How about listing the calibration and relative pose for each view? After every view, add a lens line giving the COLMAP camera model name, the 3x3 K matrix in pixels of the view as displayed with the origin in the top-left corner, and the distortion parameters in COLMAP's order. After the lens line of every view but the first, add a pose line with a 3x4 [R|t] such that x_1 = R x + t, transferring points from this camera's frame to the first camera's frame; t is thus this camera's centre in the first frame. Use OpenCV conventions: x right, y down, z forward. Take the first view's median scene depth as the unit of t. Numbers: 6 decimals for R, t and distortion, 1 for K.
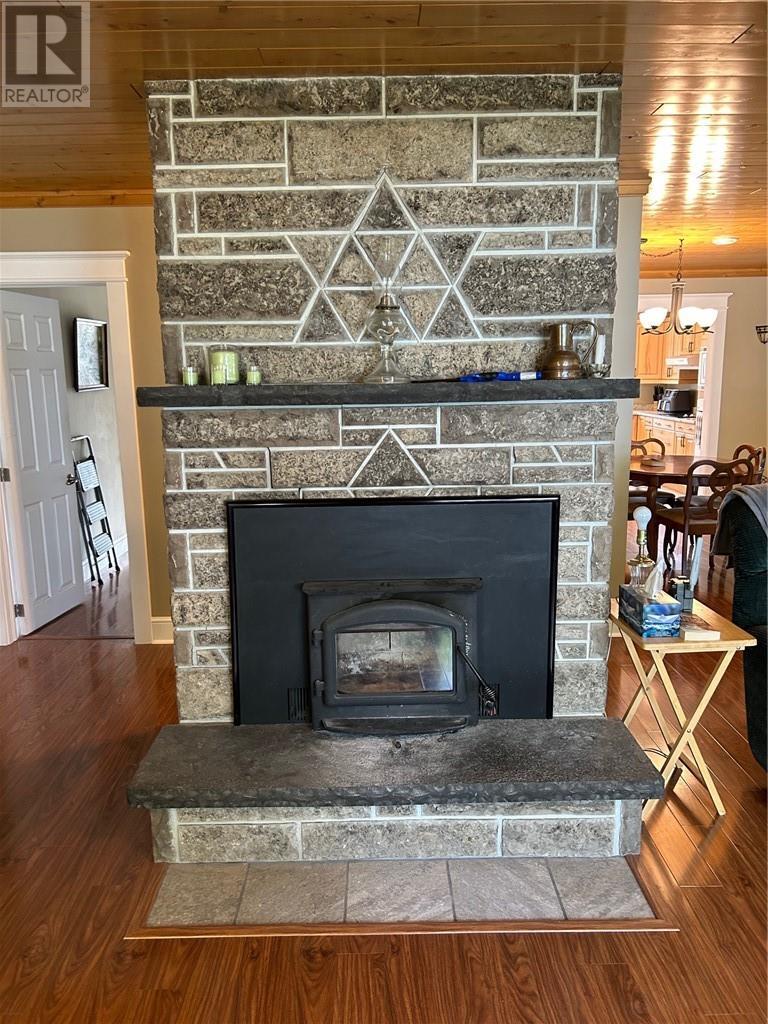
lens RADIAL K [[765.5, 0, 384.0], [0, 765.5, 512.0], [0, 0, 1]] dist [0.019537, -0.003099]
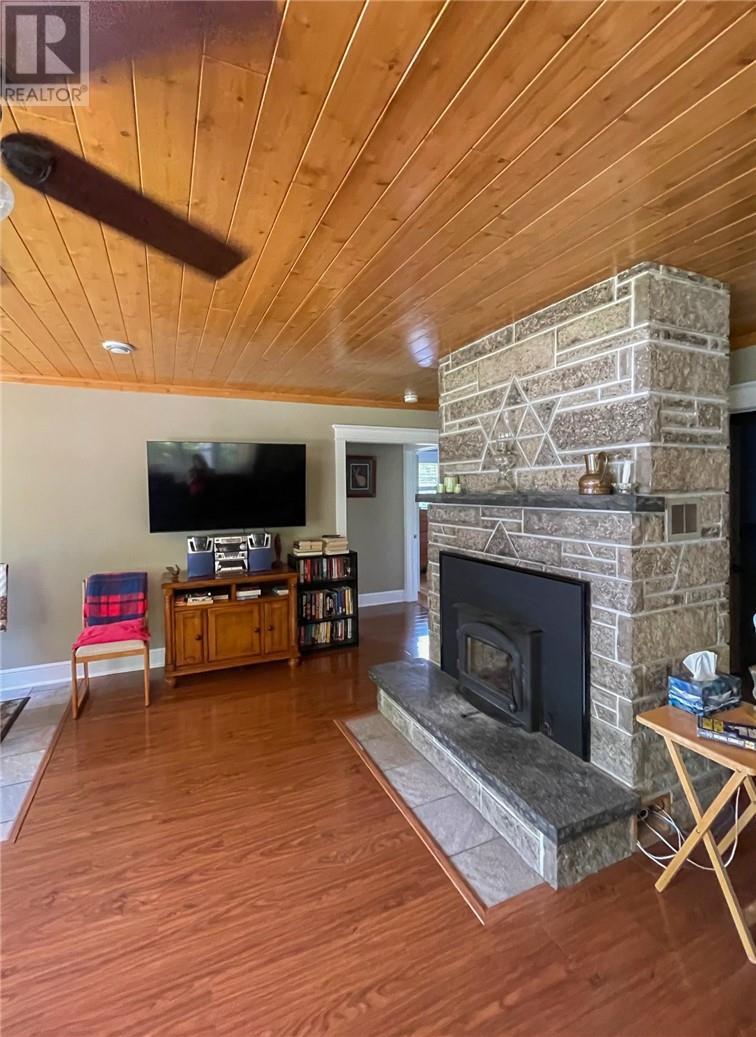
lens RADIAL K [[458.4, 0, 376.0], [0, 458.4, 492.3], [0, 0, 1]] dist [0.002044, -0.000452]
pose [[0.401788, 0.019388, -0.915527, 0.813608], [-0.161589, 0.985588, -0.050044, -0.076404], [0.901363, 0.168046, 0.399131, 0.345453]]
